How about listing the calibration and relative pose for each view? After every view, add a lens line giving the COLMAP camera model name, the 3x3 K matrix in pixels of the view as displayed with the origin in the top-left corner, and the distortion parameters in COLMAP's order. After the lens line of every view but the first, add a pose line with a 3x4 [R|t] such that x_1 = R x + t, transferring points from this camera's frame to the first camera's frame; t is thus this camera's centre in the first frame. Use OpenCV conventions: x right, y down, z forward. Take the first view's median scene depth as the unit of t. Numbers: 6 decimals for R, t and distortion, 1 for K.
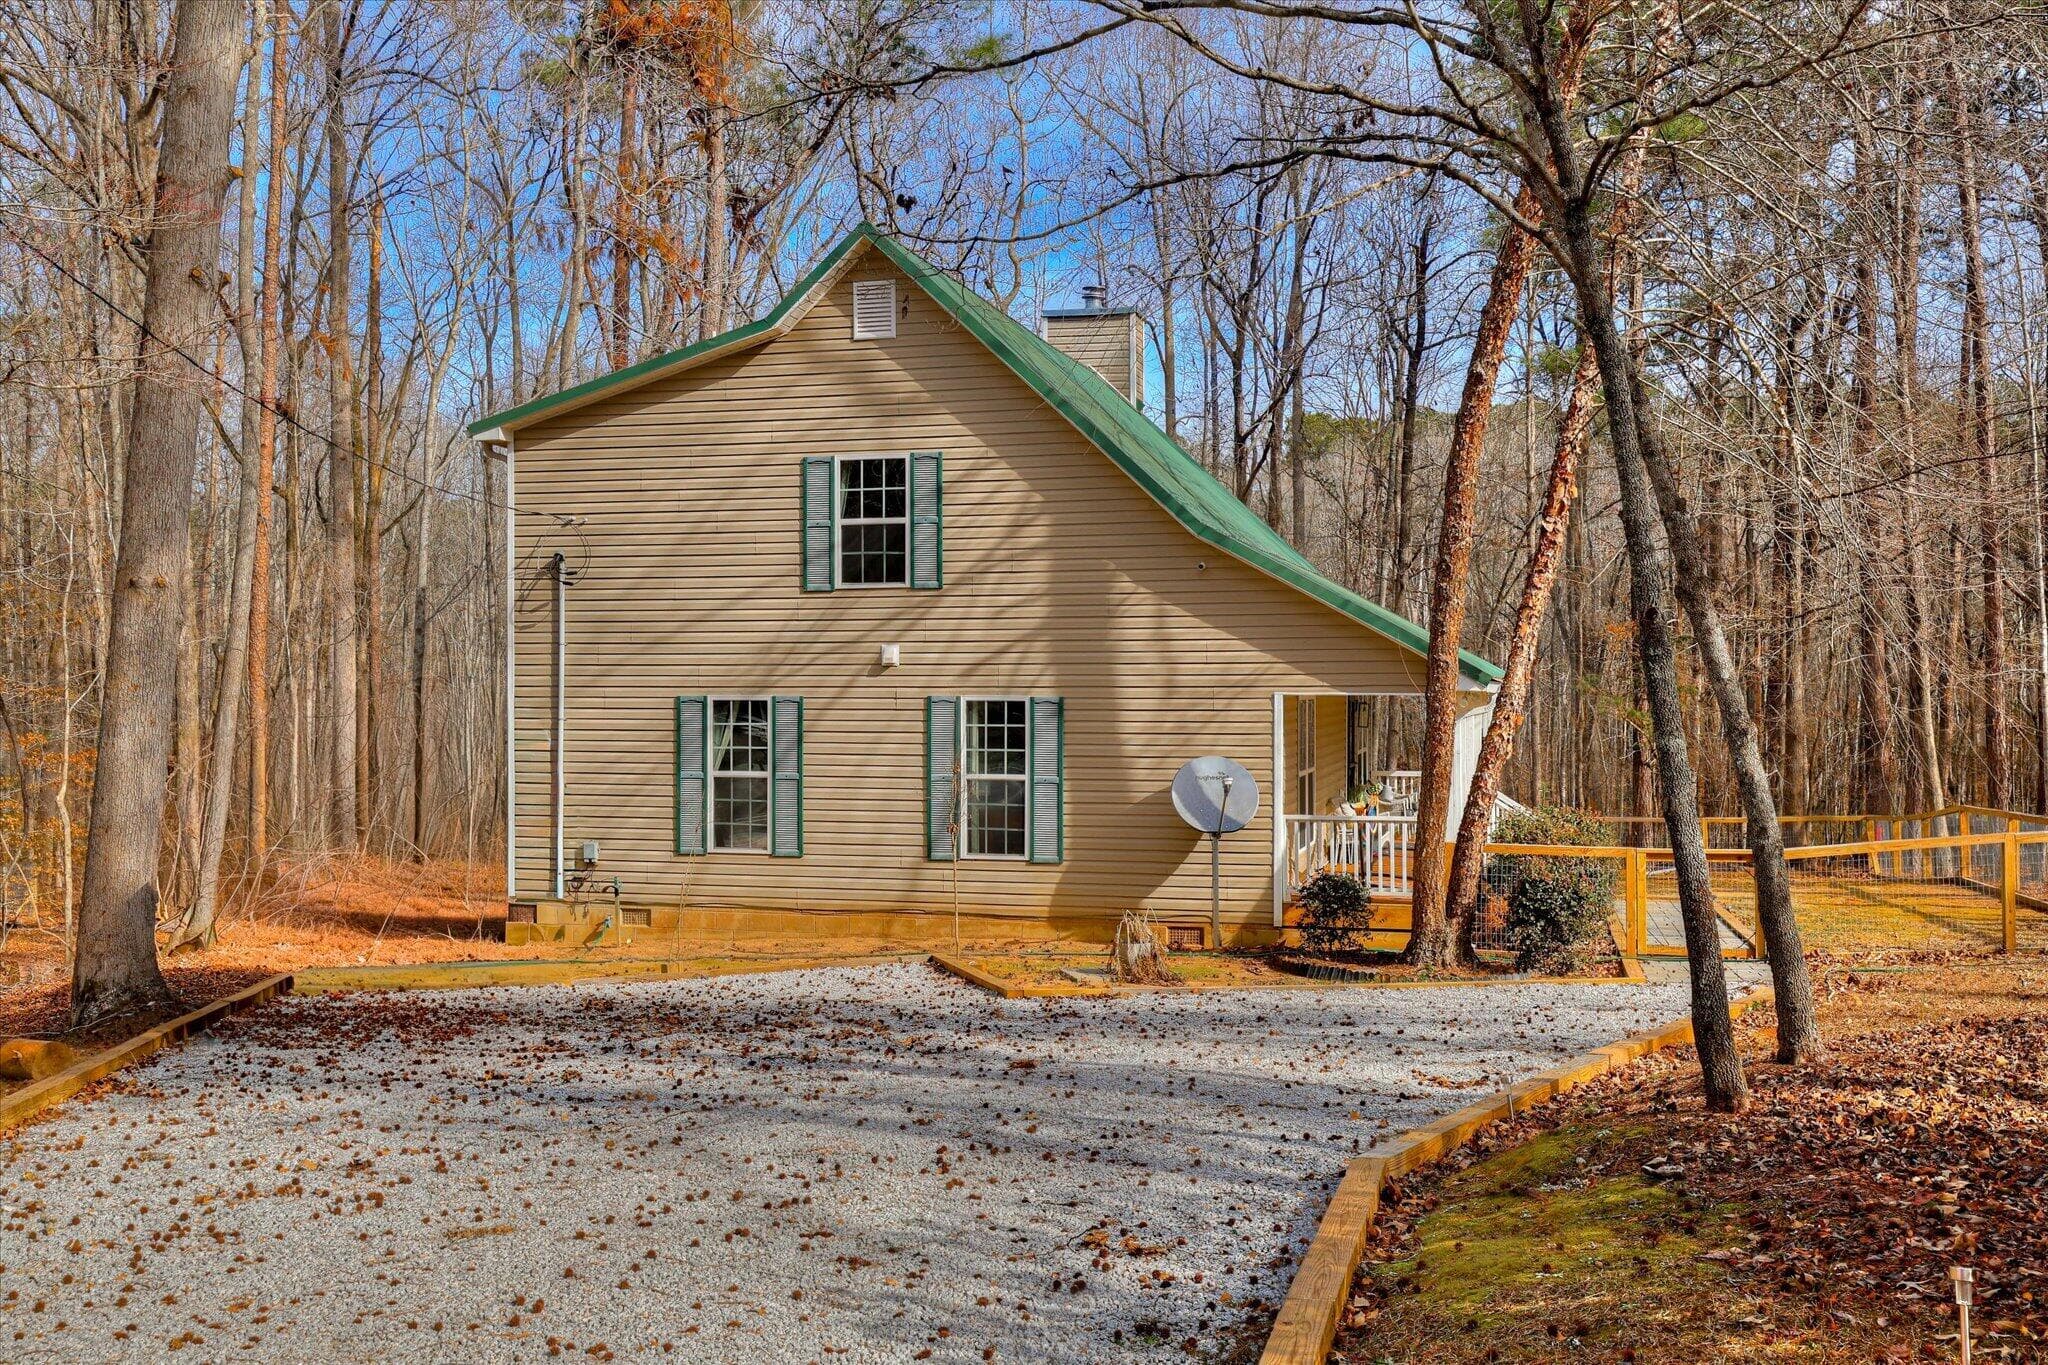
lens RADIAL K [[1976.4, 0, 1024.0], [0, 1976.4, 682.5], [0, 0, 1]] dist [-0.000486, -0.008532]
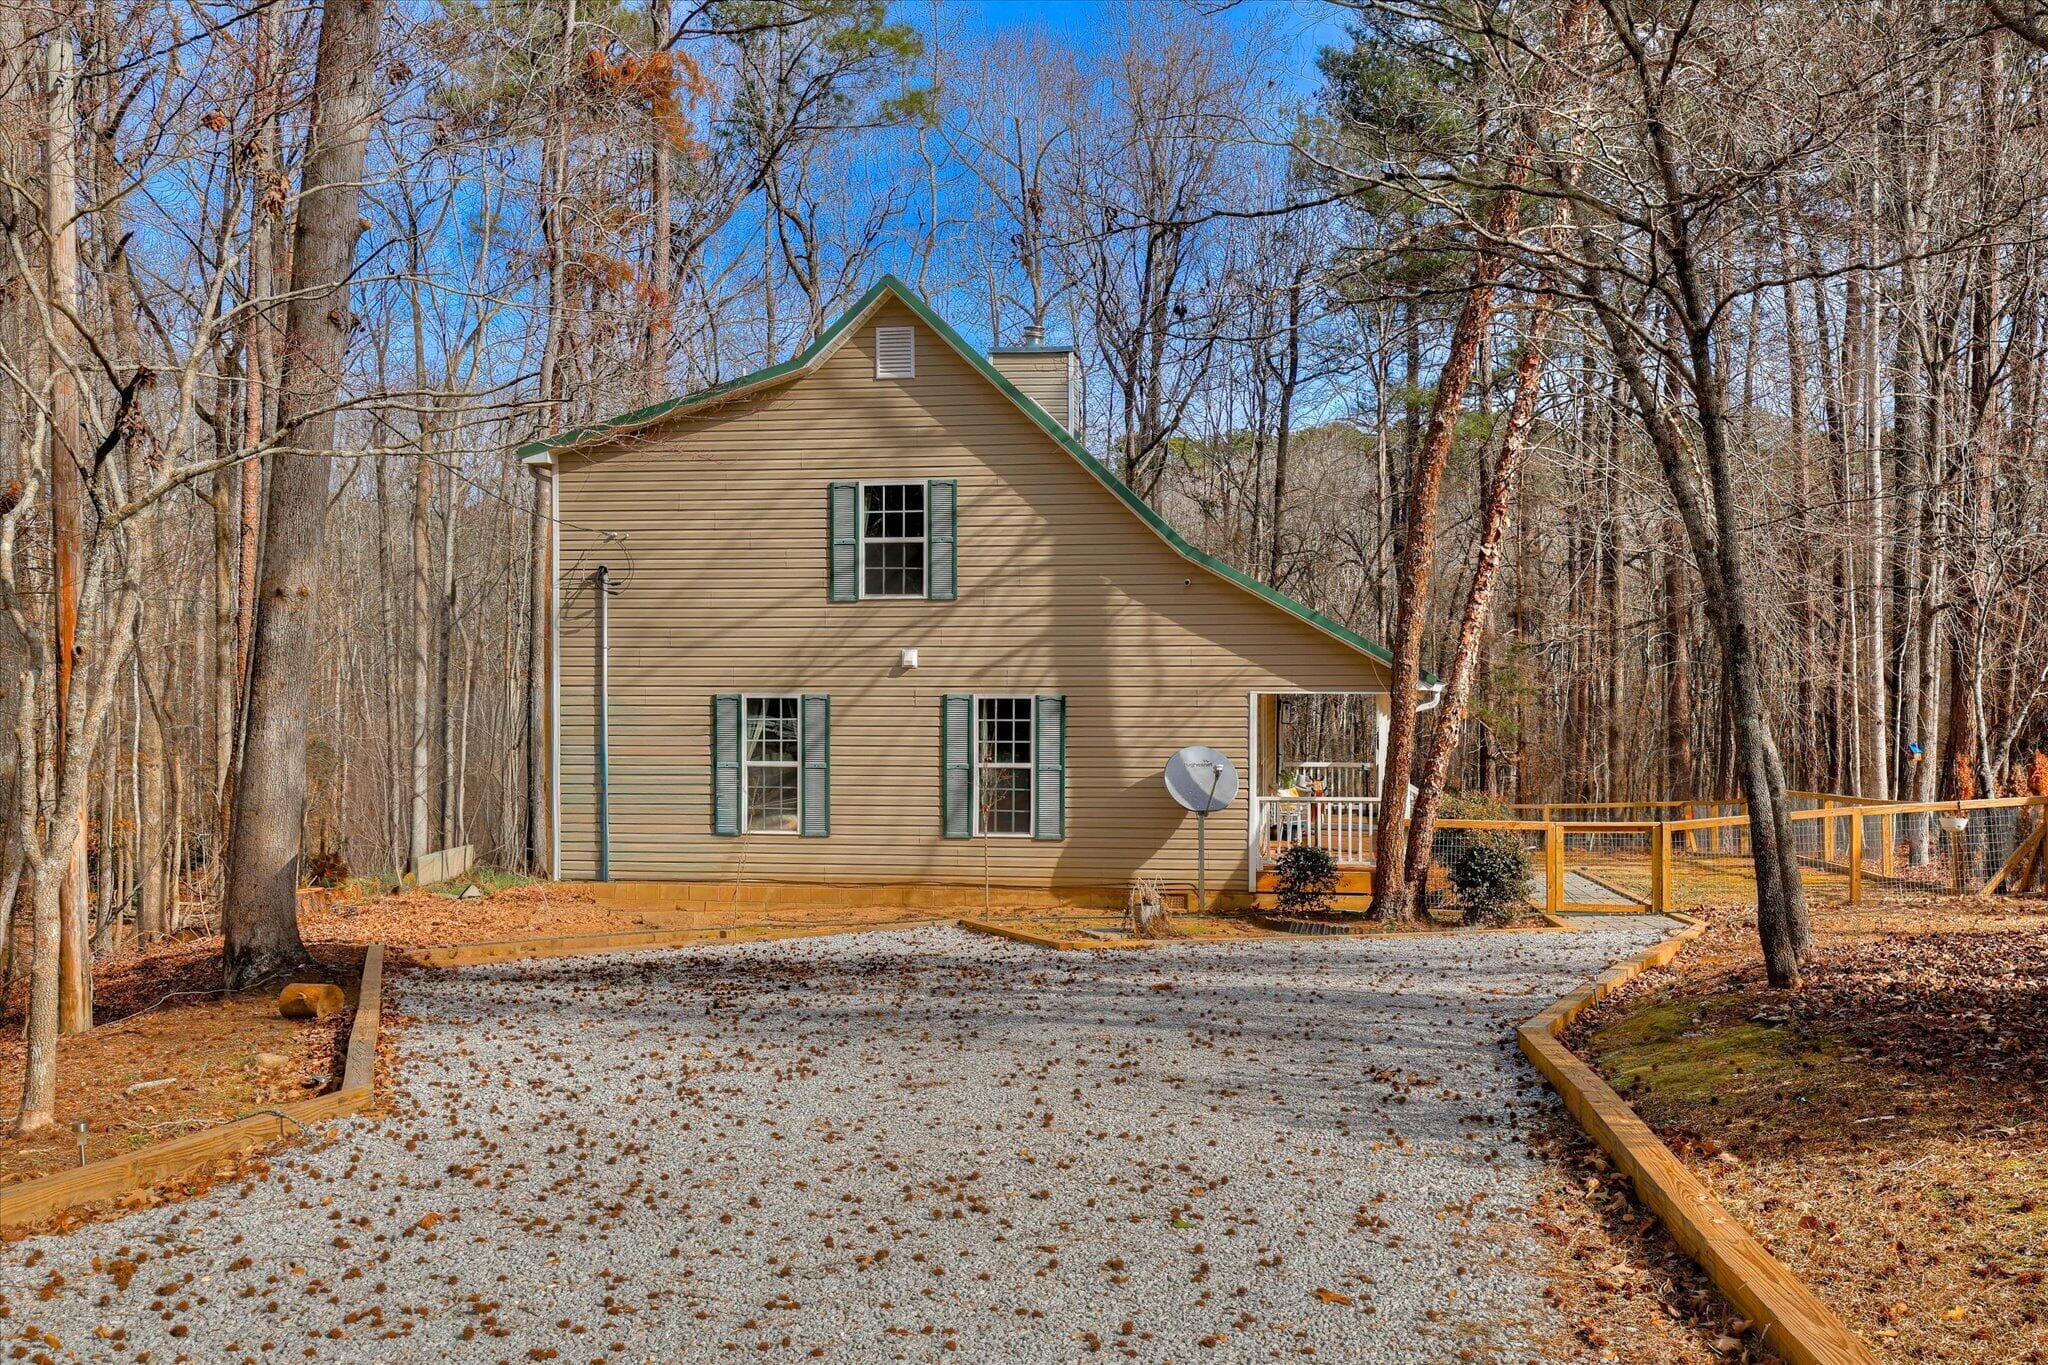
lens RADIAL K [[1901.2, 0, 1043.8], [0, 1901.2, 727.3], [0, 0, 1]] dist [-0.005298, 0.002264]
pose [[0.994244, -0.001072, 0.107133, -0.108806], [-0.001246, 0.999767, 0.021566, 0.002082], [-0.107131, -0.021575, 0.994011, -0.095457]]
